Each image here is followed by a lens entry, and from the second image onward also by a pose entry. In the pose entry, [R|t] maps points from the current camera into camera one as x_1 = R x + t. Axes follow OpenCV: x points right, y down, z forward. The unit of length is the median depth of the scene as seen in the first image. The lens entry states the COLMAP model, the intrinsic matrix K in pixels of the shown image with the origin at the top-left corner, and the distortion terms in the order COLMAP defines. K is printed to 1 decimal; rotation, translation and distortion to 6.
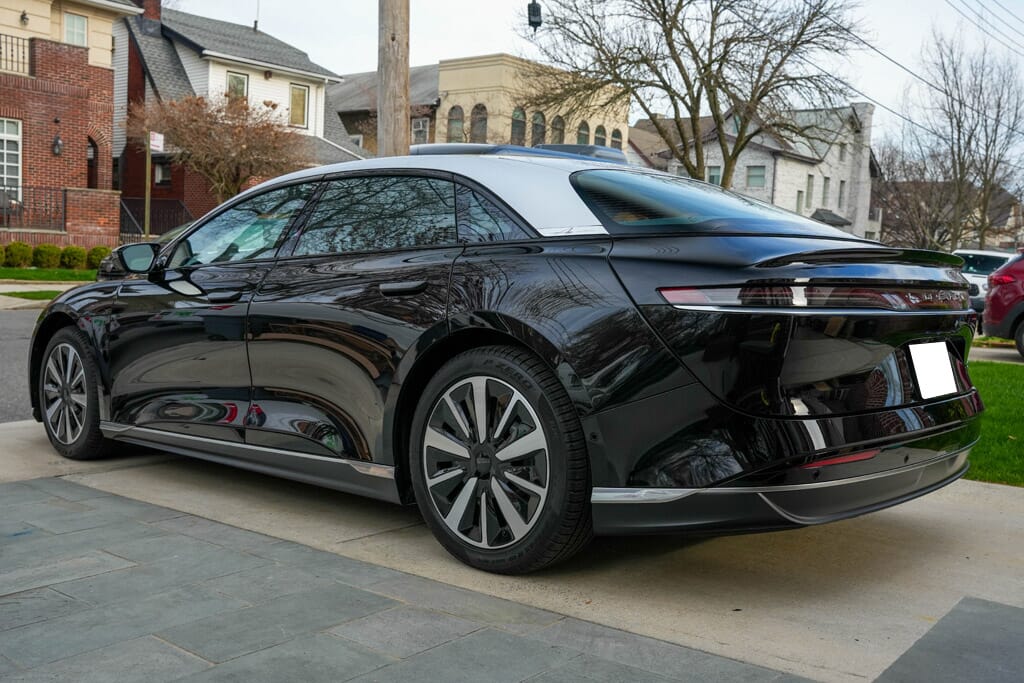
lens RADIAL K [[949.3, 0, 513.6], [0, 949.3, 344.0], [0, 0, 1]] dist [-0.018950, 0.007170]
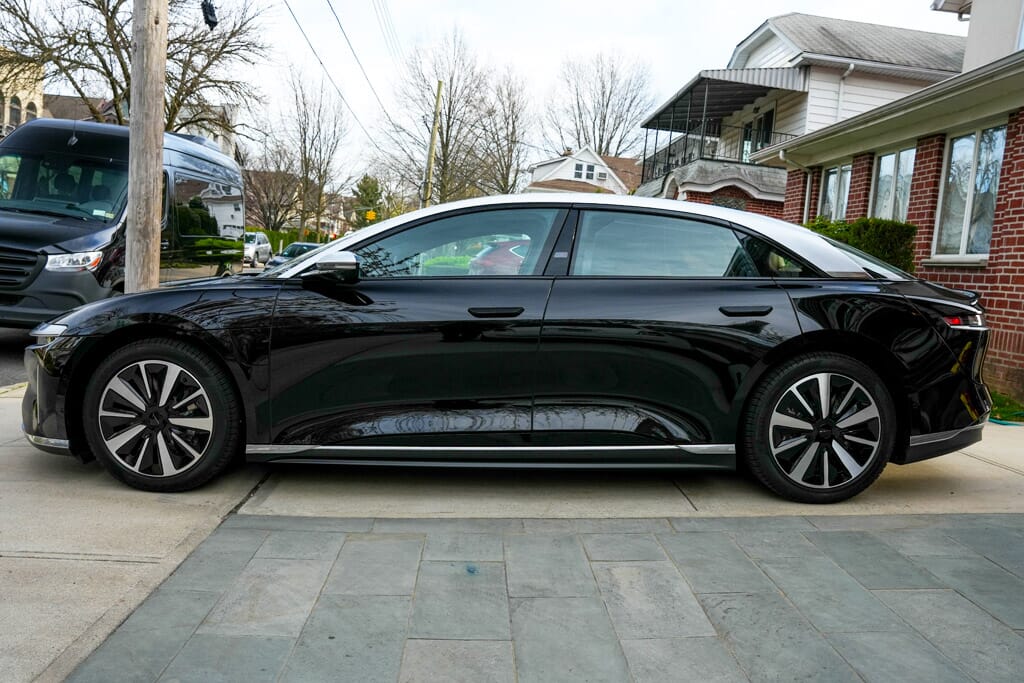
lens RADIAL K [[776.7, 0, 513.3], [0, 776.7, 352.8], [0, 0, 1]] dist [-0.115628, 0.030300]
pose [[0.731142, -0.062509, 0.679355, -1.109786], [0.013736, 0.996940, 0.076948, -0.088425], [-0.682087, -0.046928, 0.729764, 0.448323]]
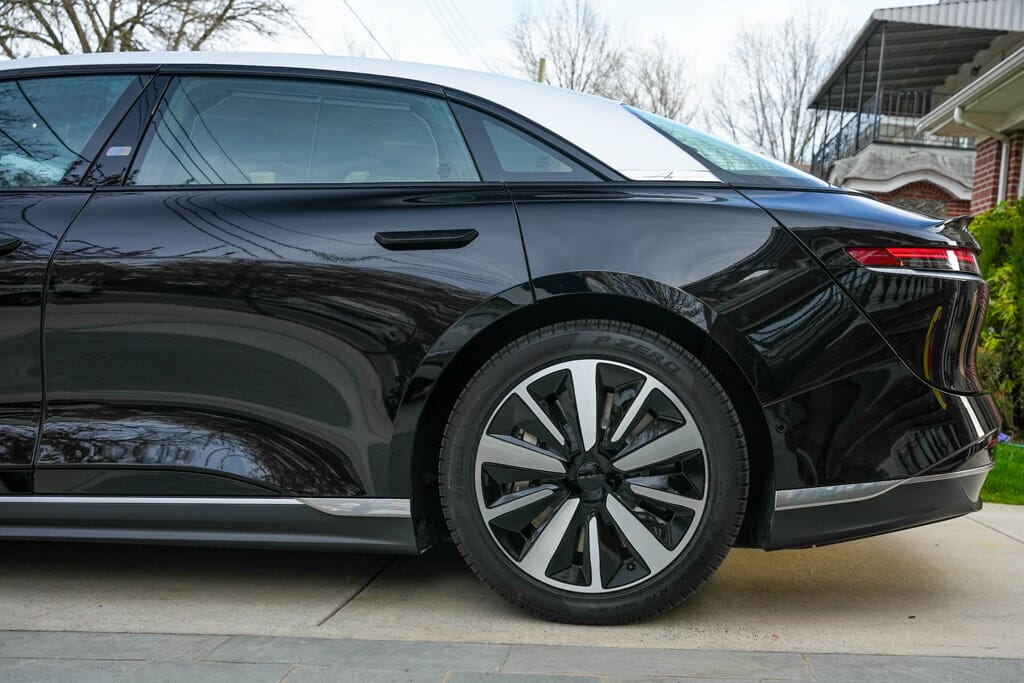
lens RADIAL K [[1103.0, 0, 571.1], [0, 1103.0, 350.8], [0, 0, 1]] dist [-0.008481, 0.000000]
pose [[0.798175, -0.000851, 0.602425, -0.528118], [0.014179, 0.999749, -0.017373, 0.039493], [-0.602259, 0.022409, 0.797986, 0.305122]]
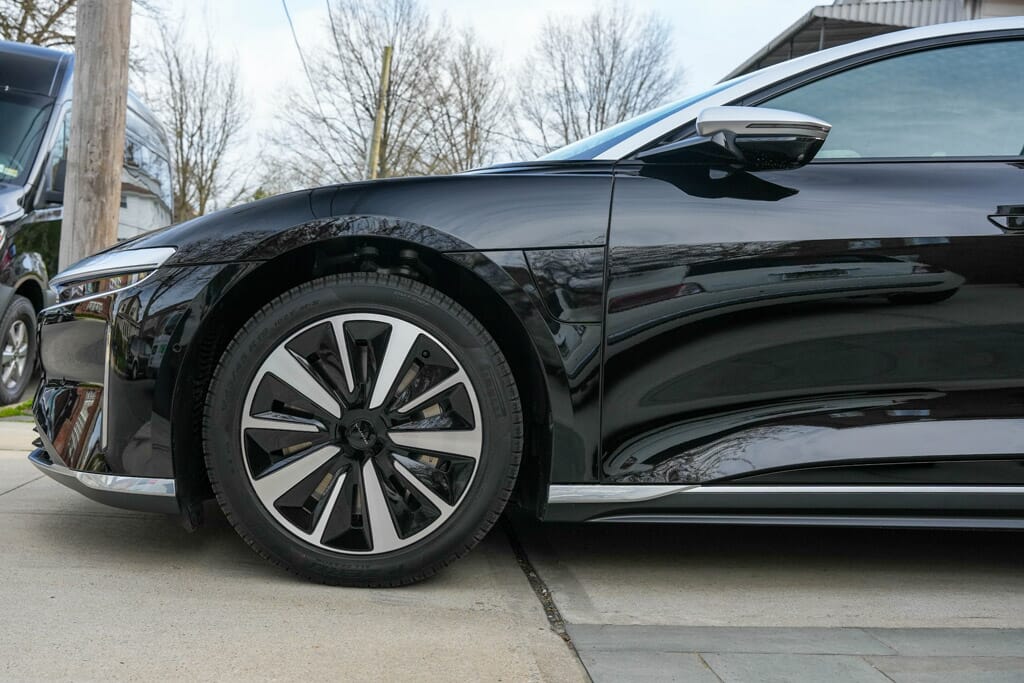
lens RADIAL K [[1103.0, 0, 456.2], [0, 1103.0, 337.5], [0, 0, 1]] dist [-0.008481, 0.000000]
pose [[0.732369, 0.000728, 0.680908, -1.237456], [0.017190, 0.999661, -0.019559, 0.033424], [-0.680691, 0.026030, 0.732108, 0.980032]]
